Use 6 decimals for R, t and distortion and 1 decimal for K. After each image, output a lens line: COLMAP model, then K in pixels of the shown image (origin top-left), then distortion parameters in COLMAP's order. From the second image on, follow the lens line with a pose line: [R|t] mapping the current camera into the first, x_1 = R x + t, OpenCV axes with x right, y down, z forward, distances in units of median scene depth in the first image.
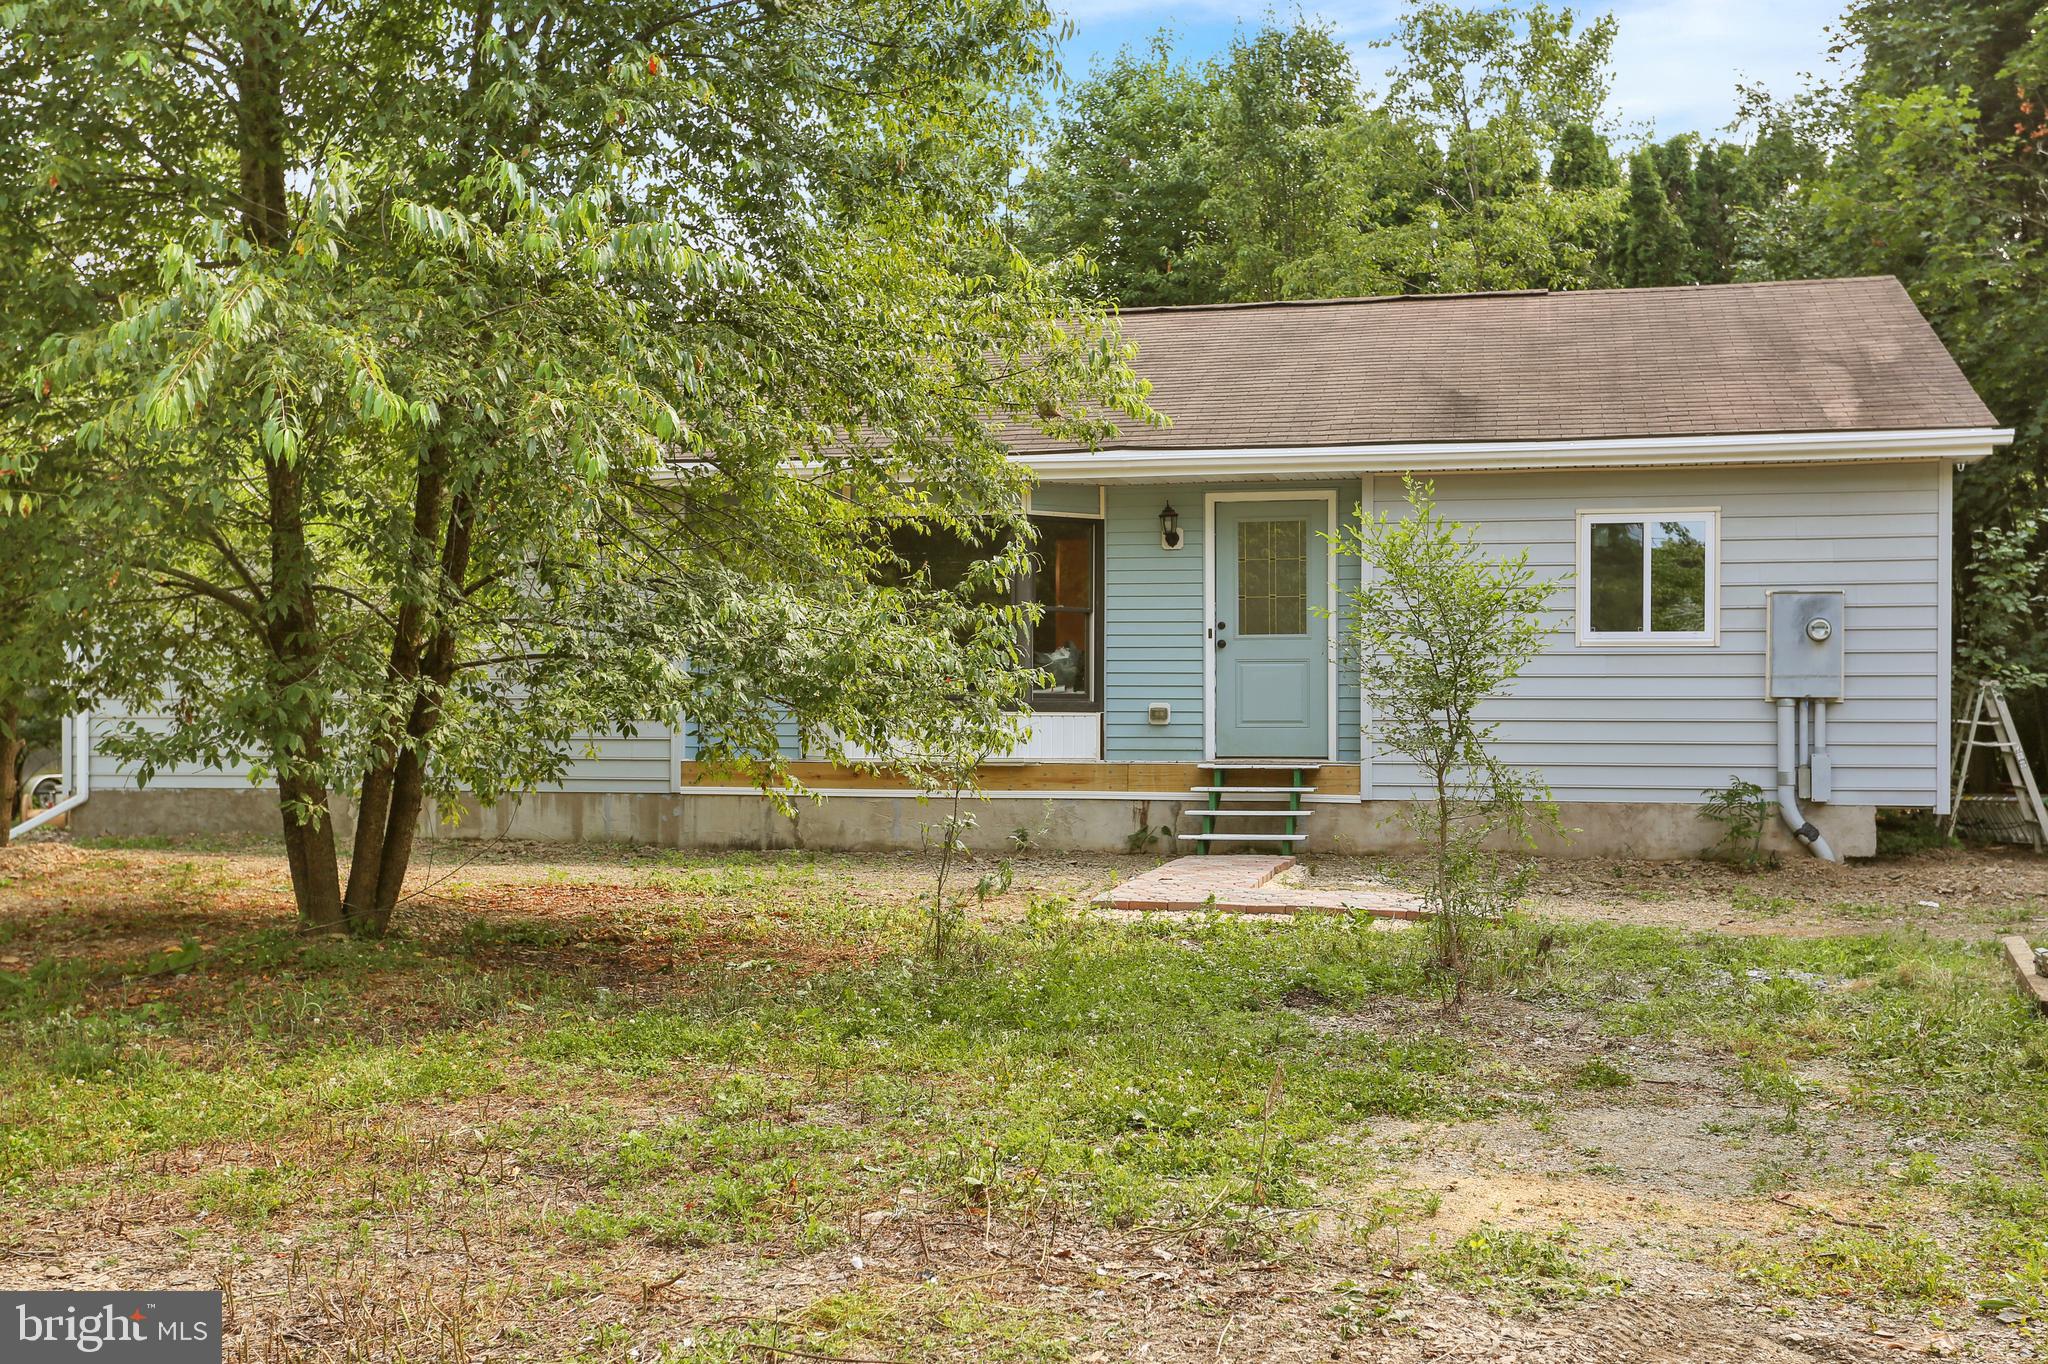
lens RADIAL K [[2306.7, 0, 1020.9], [0, 2306.7, 692.5], [0, 0, 1]] dist [0.050374, 0.000000]
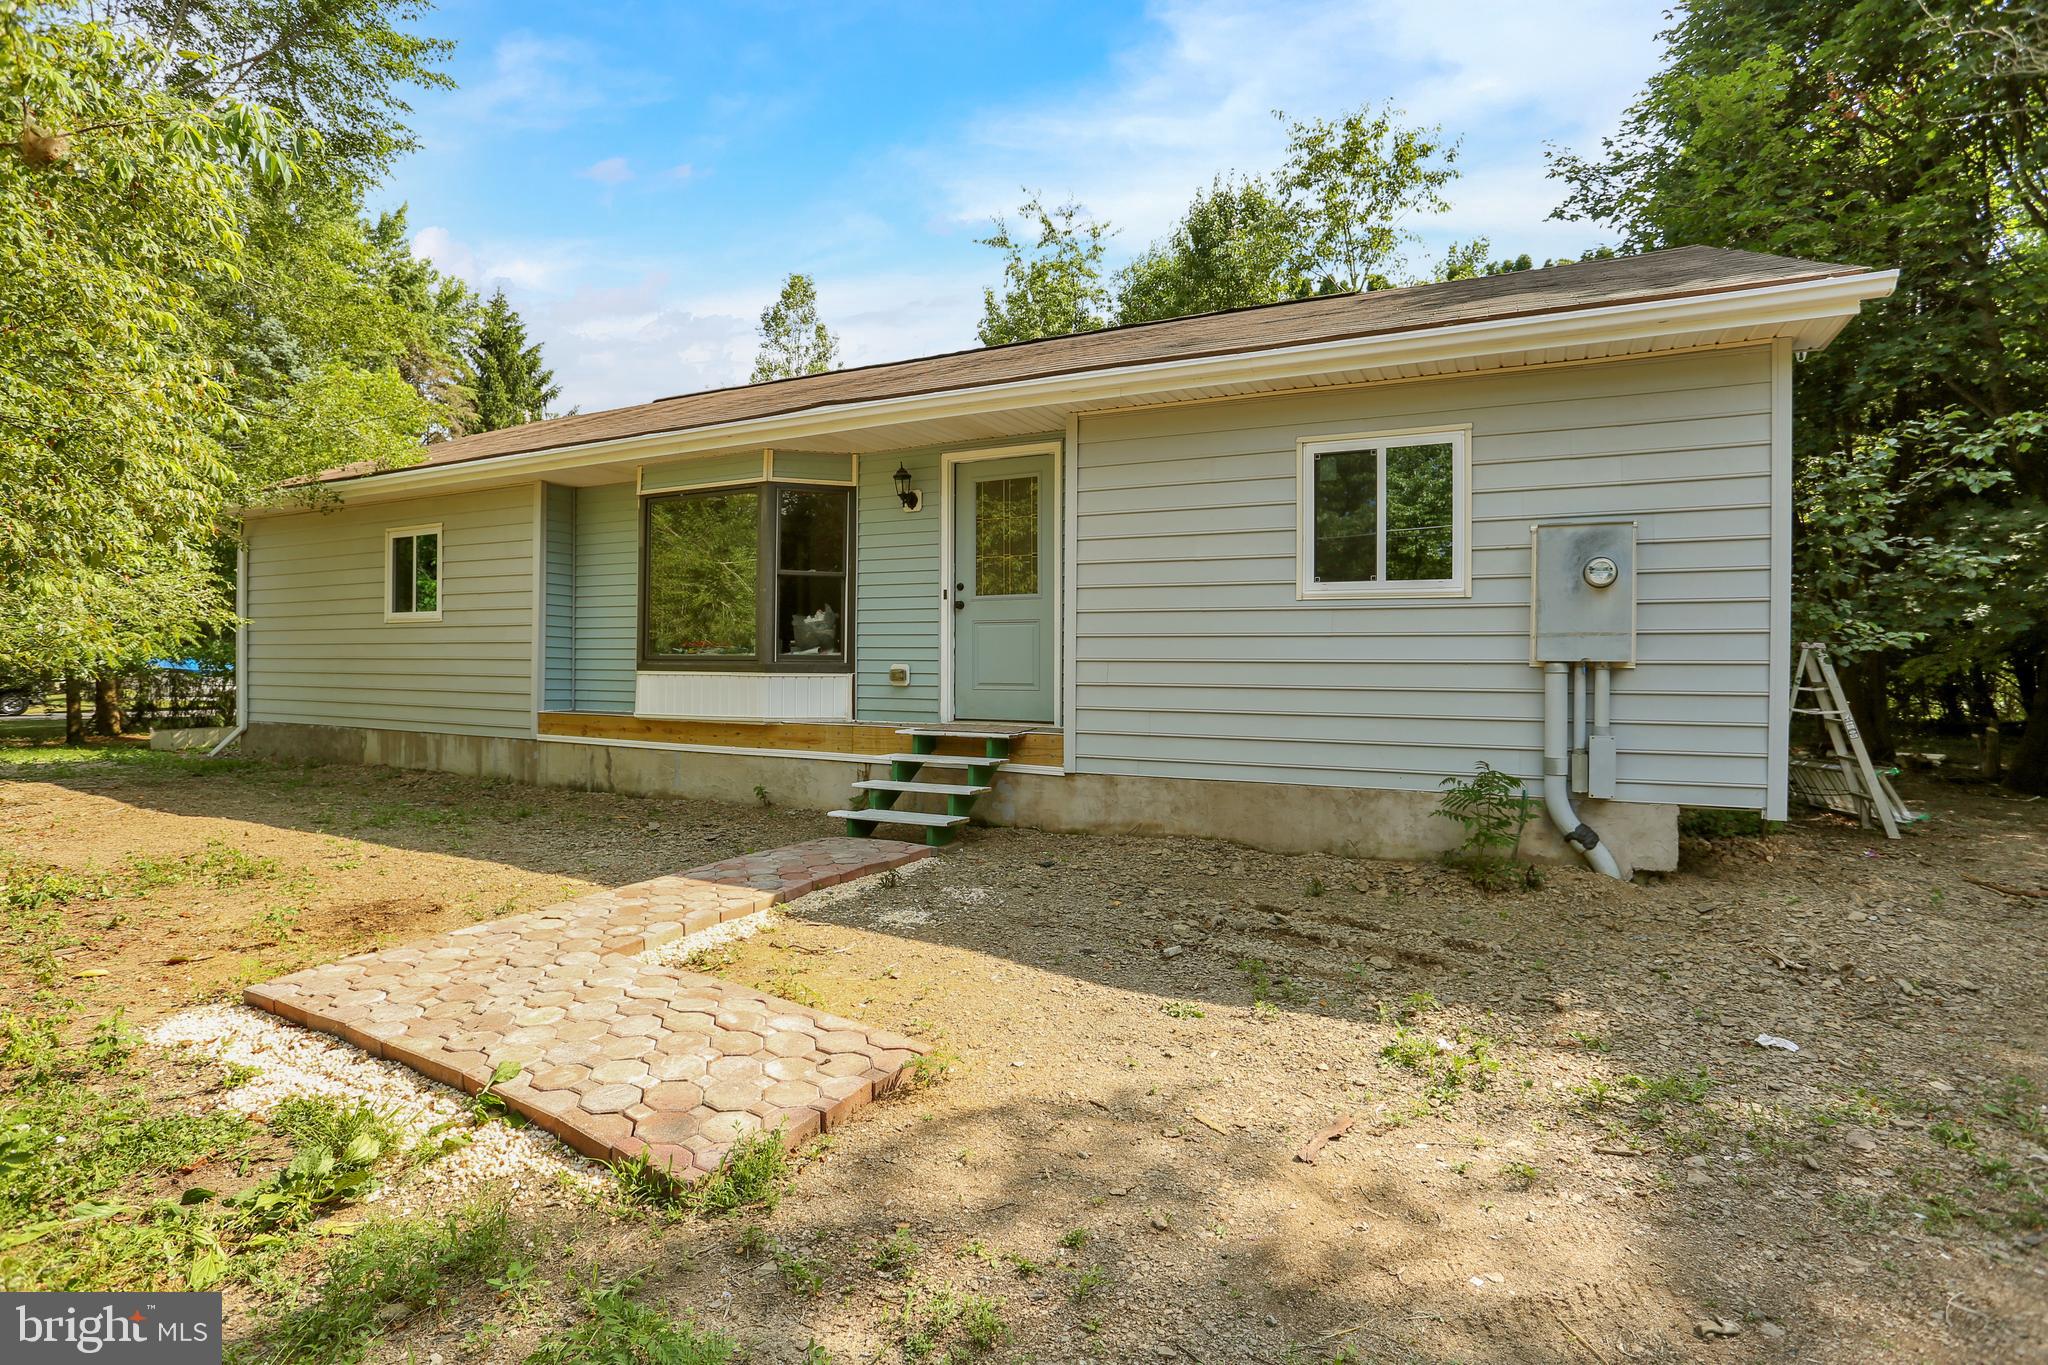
lens RADIAL K [[1002.9, 0, 1034.0], [0, 1002.9, 665.7], [0, 0, 1]] dist [-0.061155, 0.025009]
pose [[0.973706, 0.003789, -0.227776, 0.229846], [-0.001144, 0.999930, 0.011742, -0.000194], [0.227805, -0.011173, 0.973643, 0.624473]]
